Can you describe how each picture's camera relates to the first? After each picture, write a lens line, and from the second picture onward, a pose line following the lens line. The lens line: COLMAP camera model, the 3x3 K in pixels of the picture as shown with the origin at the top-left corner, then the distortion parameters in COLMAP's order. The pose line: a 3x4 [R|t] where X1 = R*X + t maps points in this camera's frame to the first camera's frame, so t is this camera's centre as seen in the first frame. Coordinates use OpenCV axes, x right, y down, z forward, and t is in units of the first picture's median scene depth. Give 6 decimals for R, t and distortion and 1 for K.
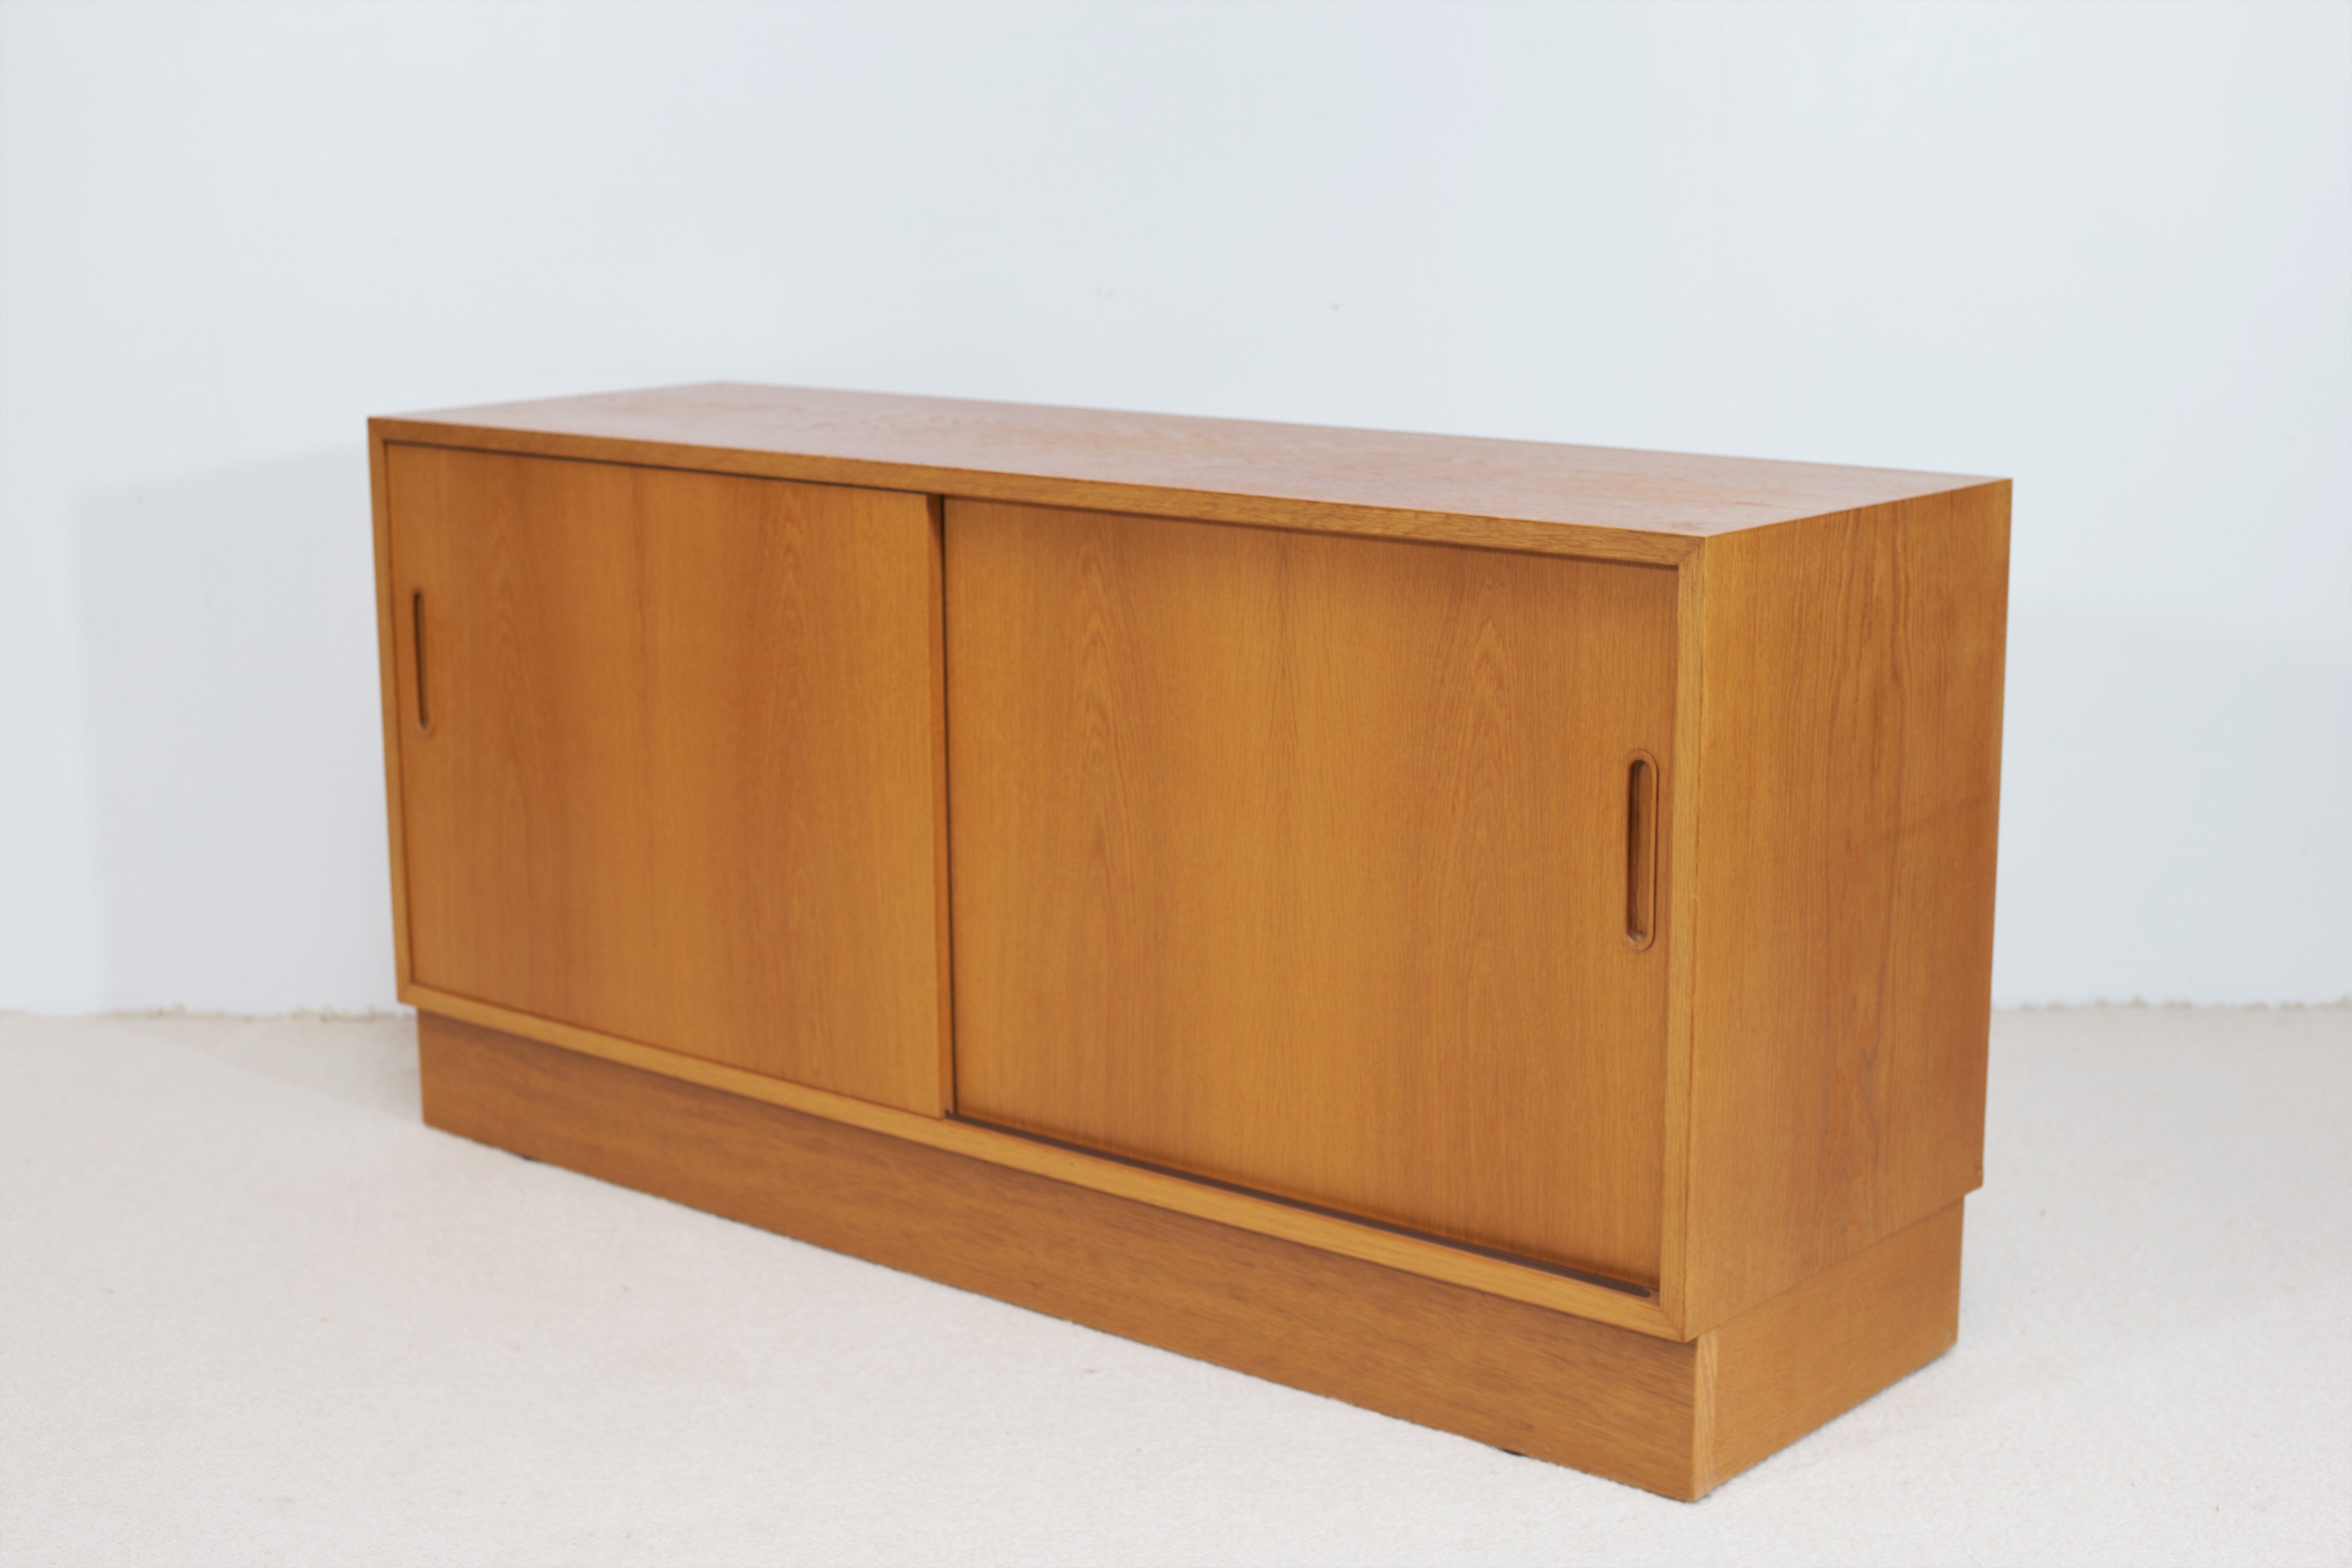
lens RADIAL K [[3453.4, 0, 1176.0], [0, 3453.4, 784.0], [0, 0, 1]] dist [-0.123262, 0.044439]
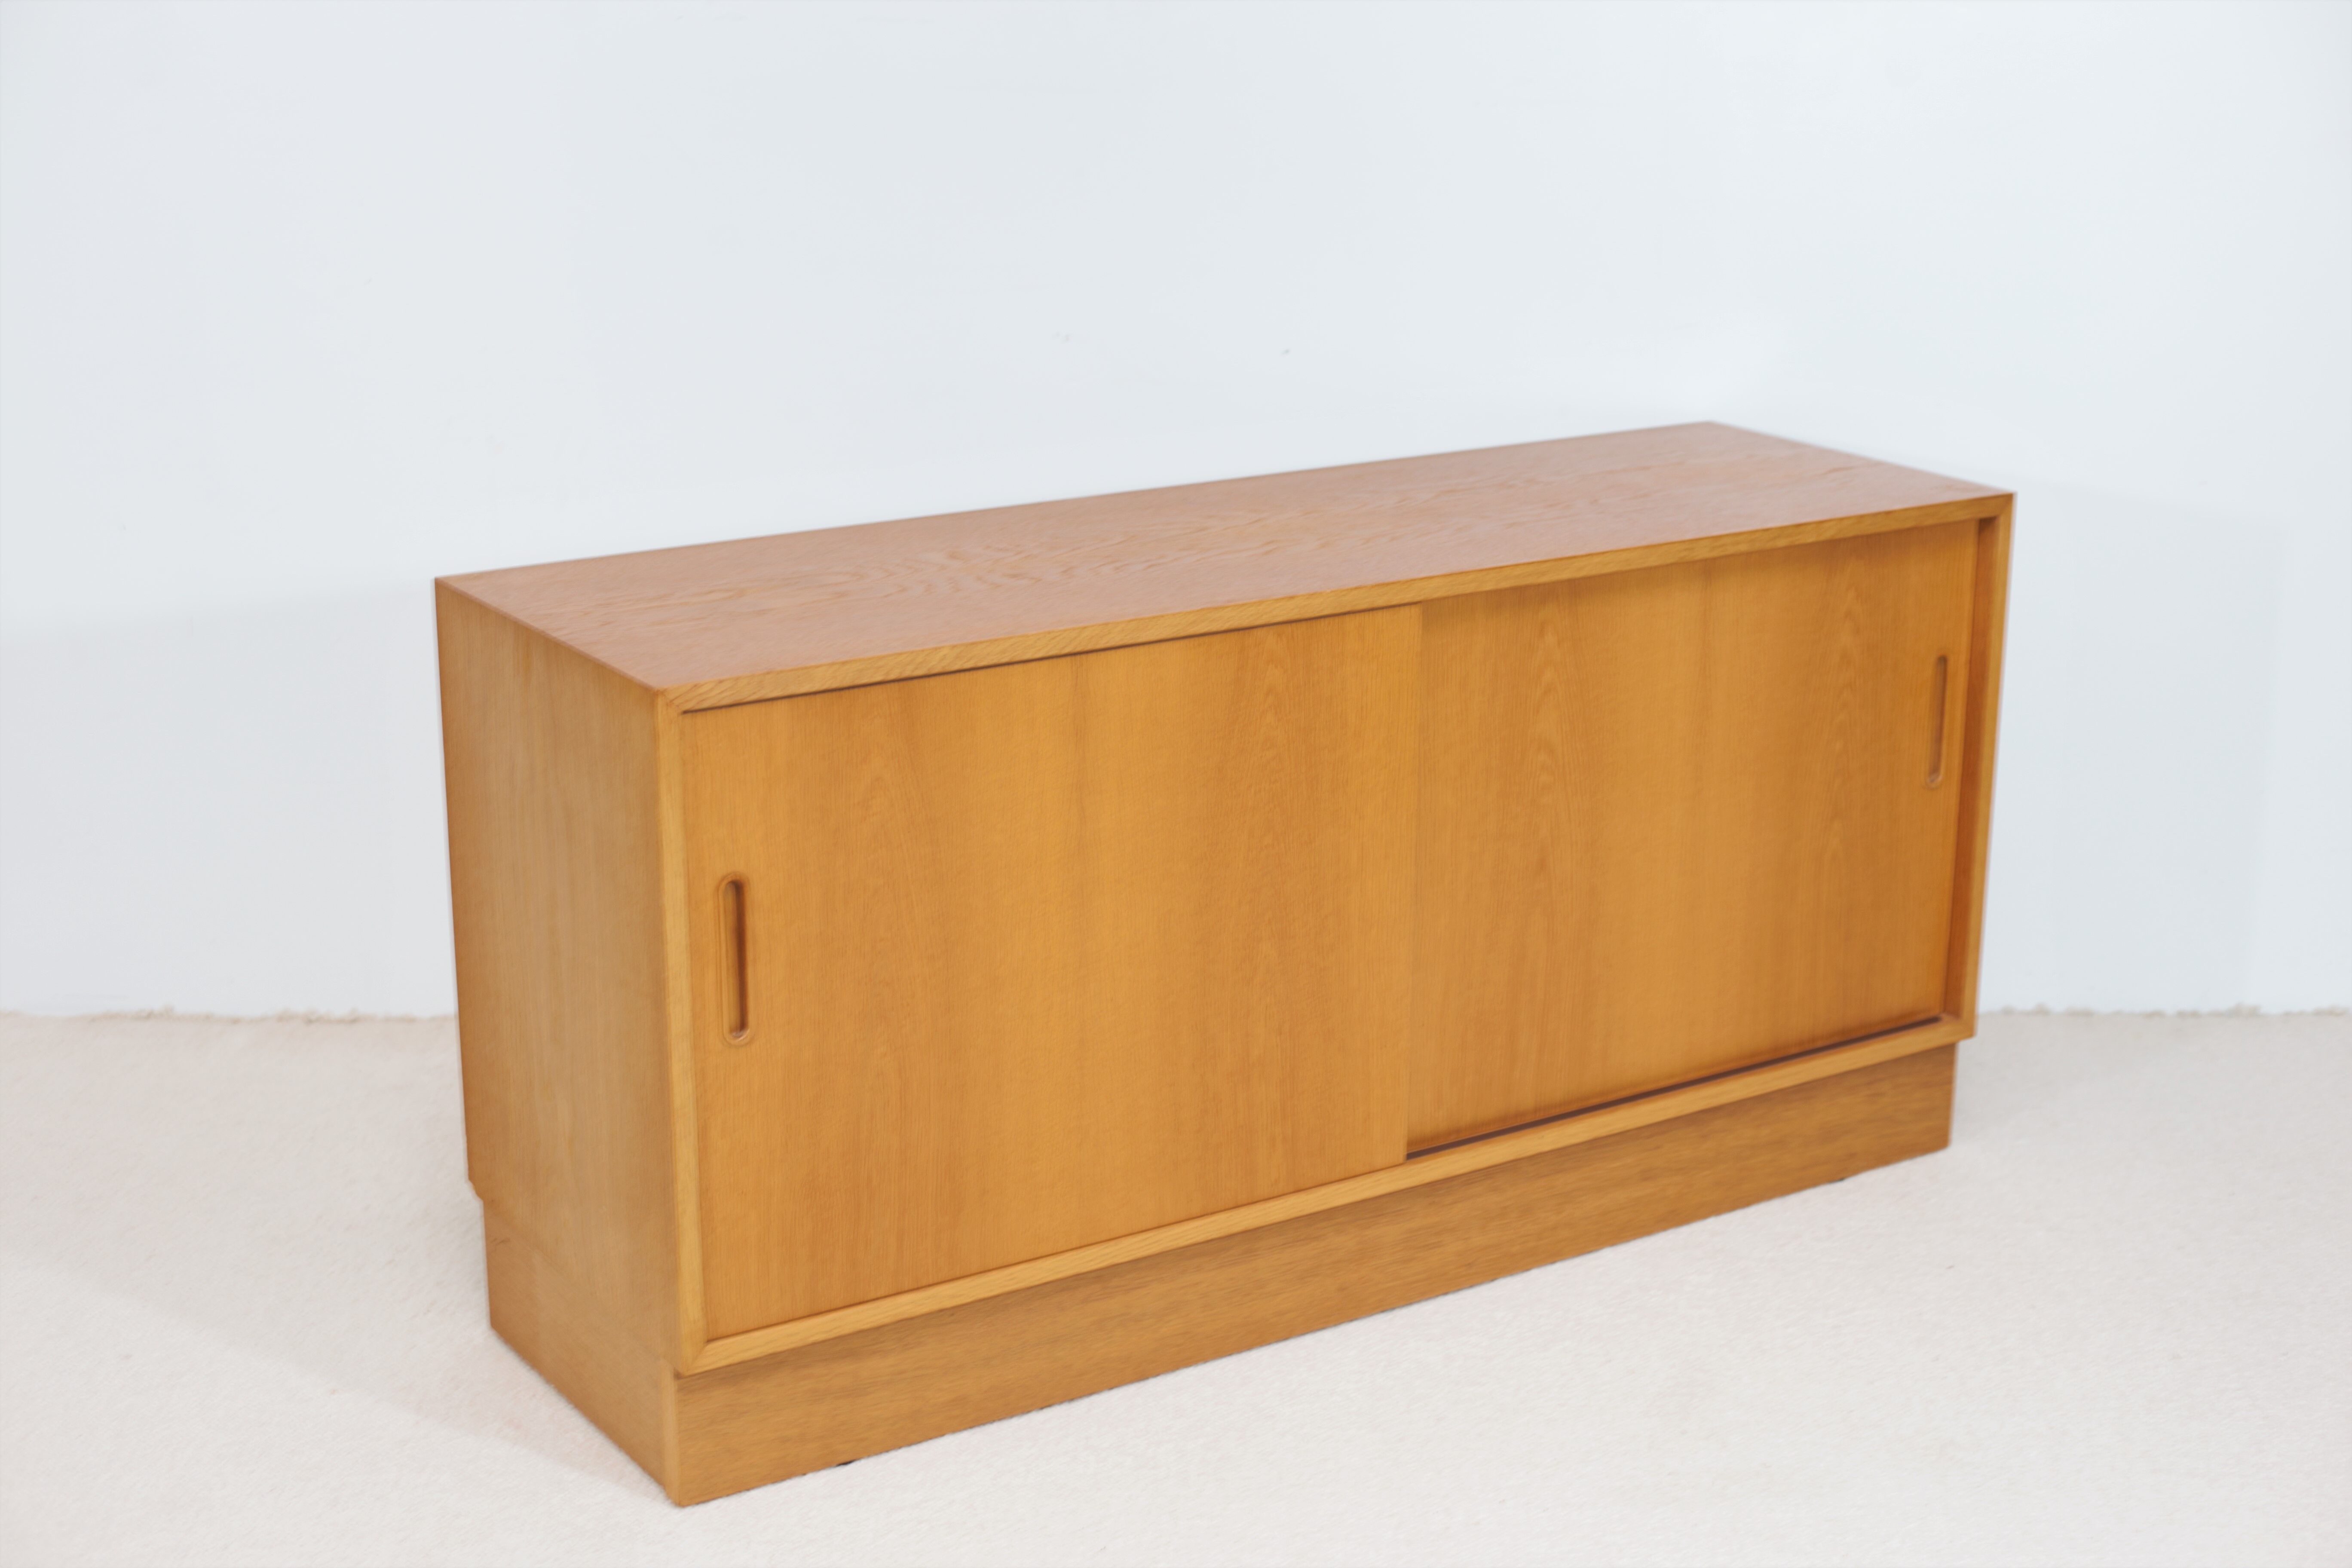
lens RADIAL K [[3453.4, 0, 1176.0], [0, 3453.4, 784.0], [0, 0, 1]] dist [-0.123262, 0.044439]
pose [[0.284987, -0.260184, 0.922544, -1.137668], [0.181746, 0.959664, 0.214509, -0.283238], [-0.941143, 0.106536, 0.320779, 0.754039]]
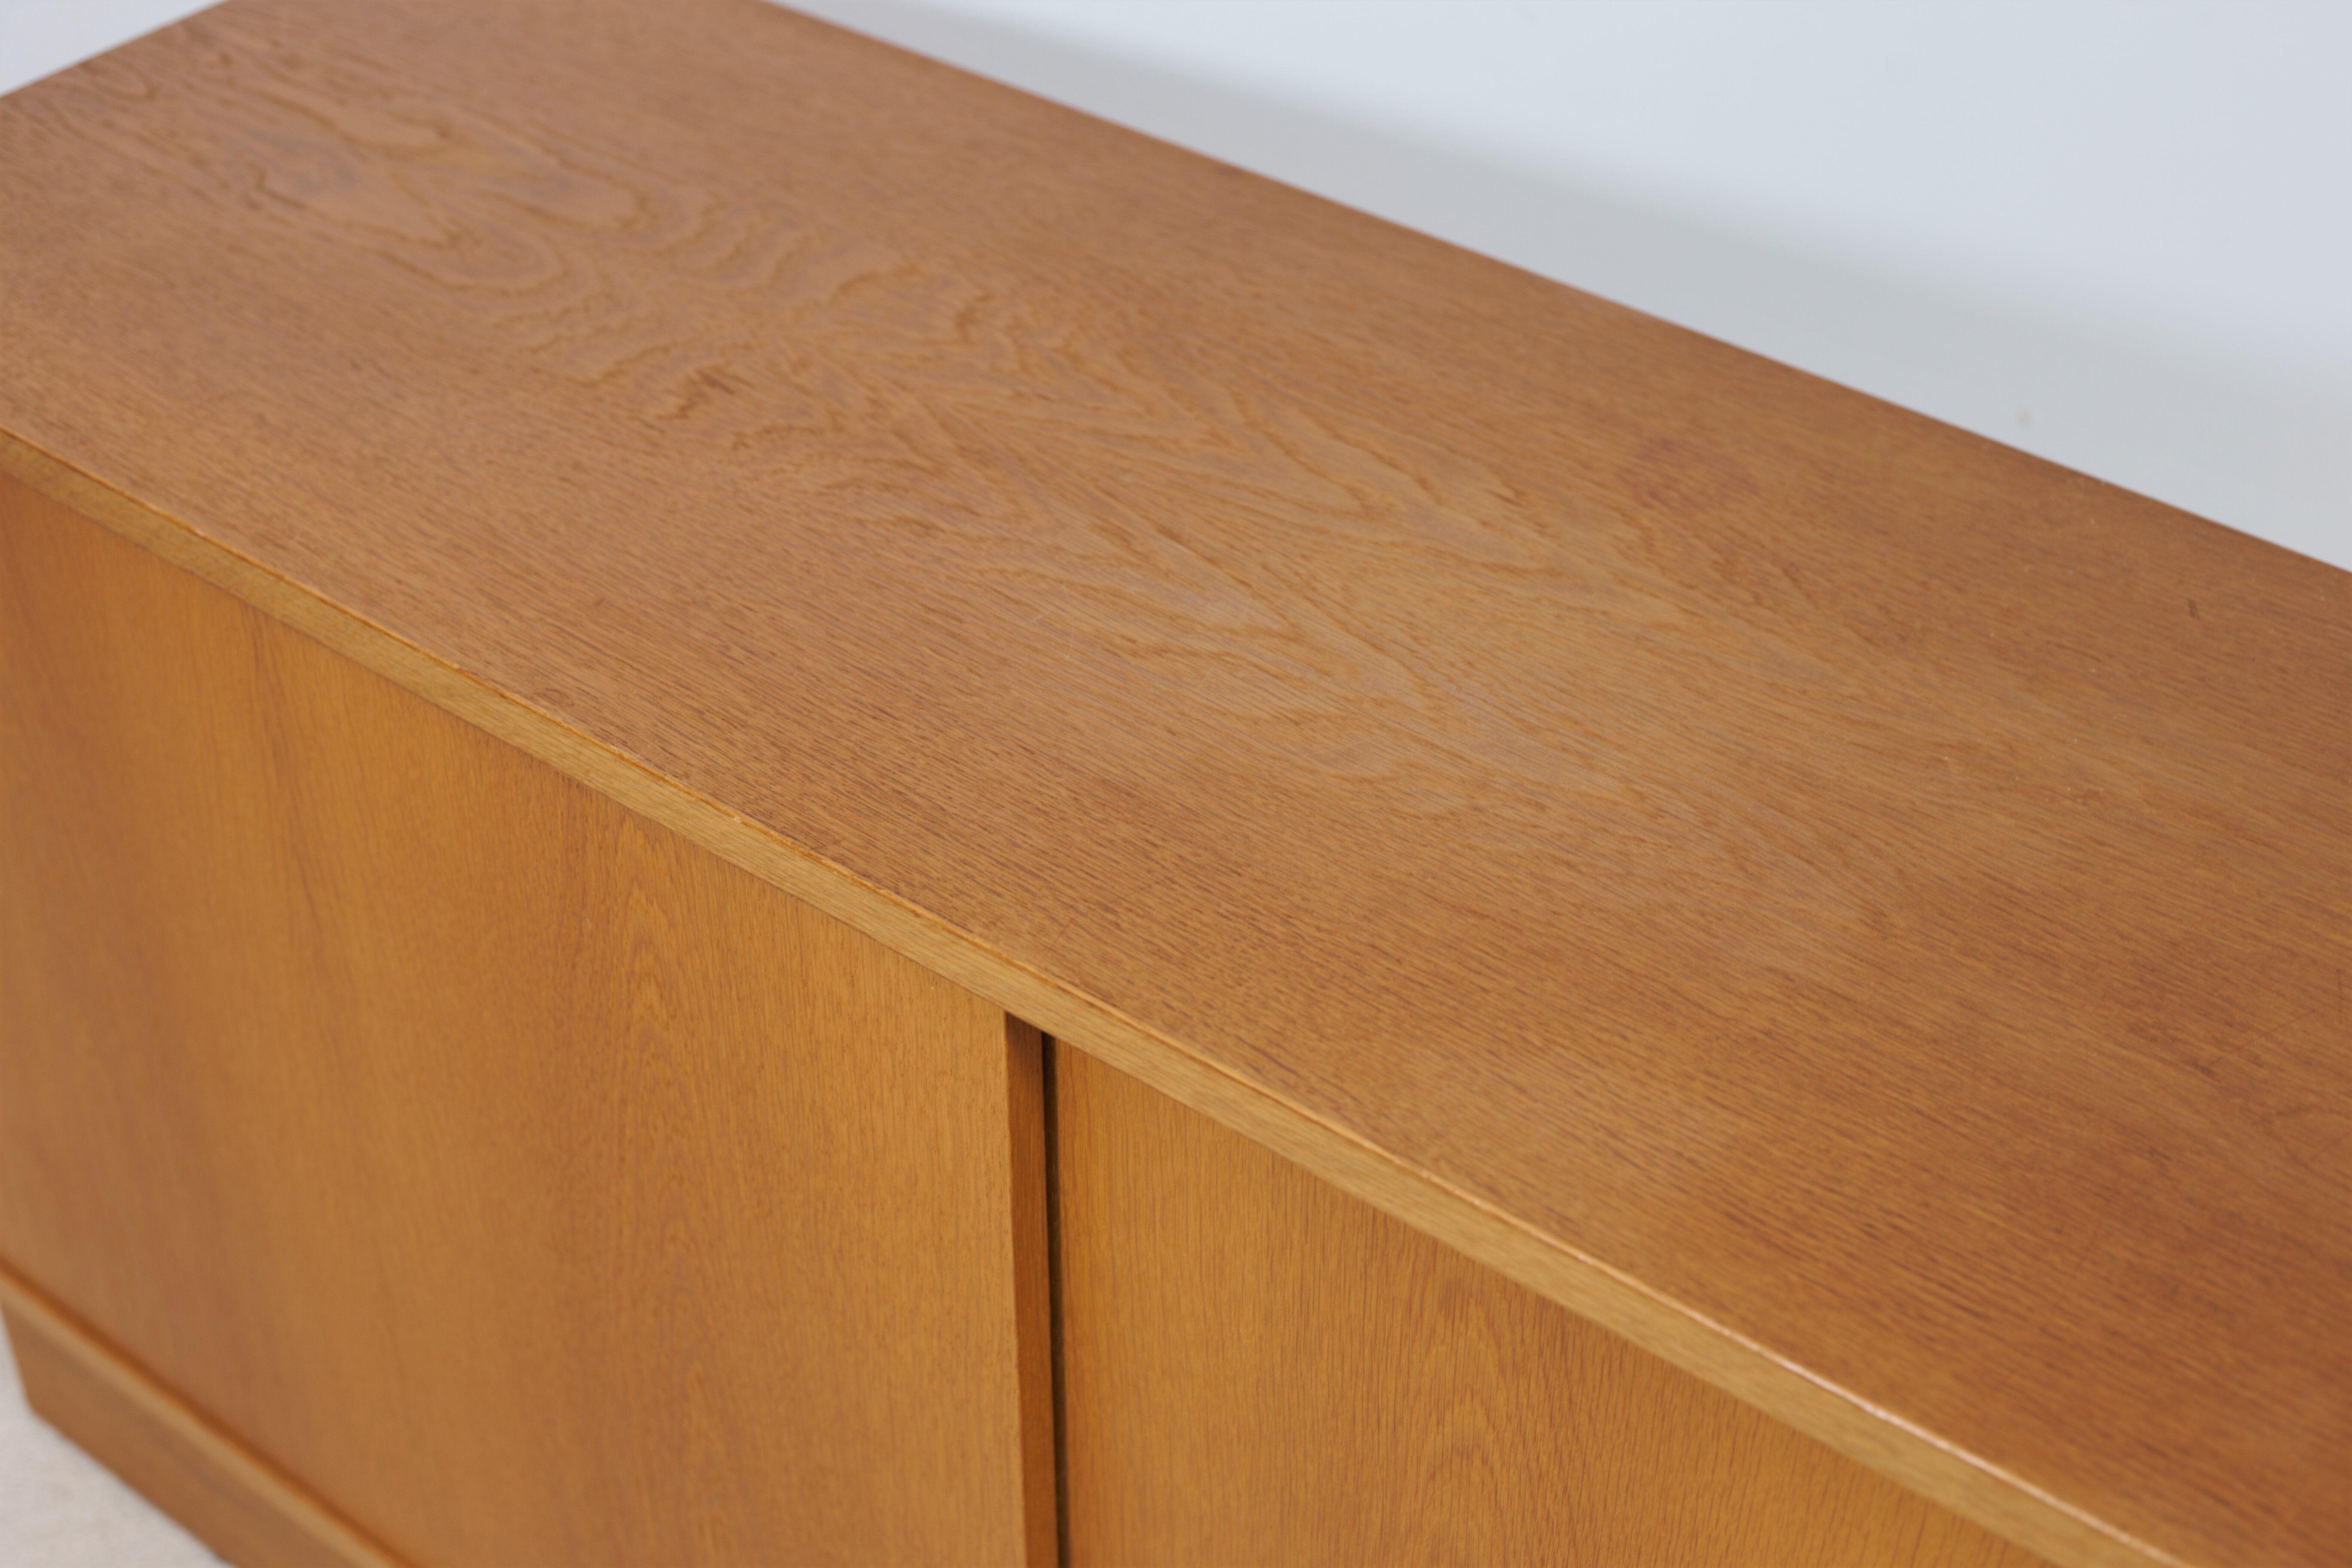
lens RADIAL K [[3453.4, 0, 1176.0], [0, 3453.4, 784.0], [0, 0, 1]] dist [-0.123262, 0.044439]
pose [[0.999616, -0.007953, 0.026563, -0.065549], [-0.003981, 0.906906, 0.421313, -0.270967], [-0.027441, -0.421257, 0.906526, 0.689335]]
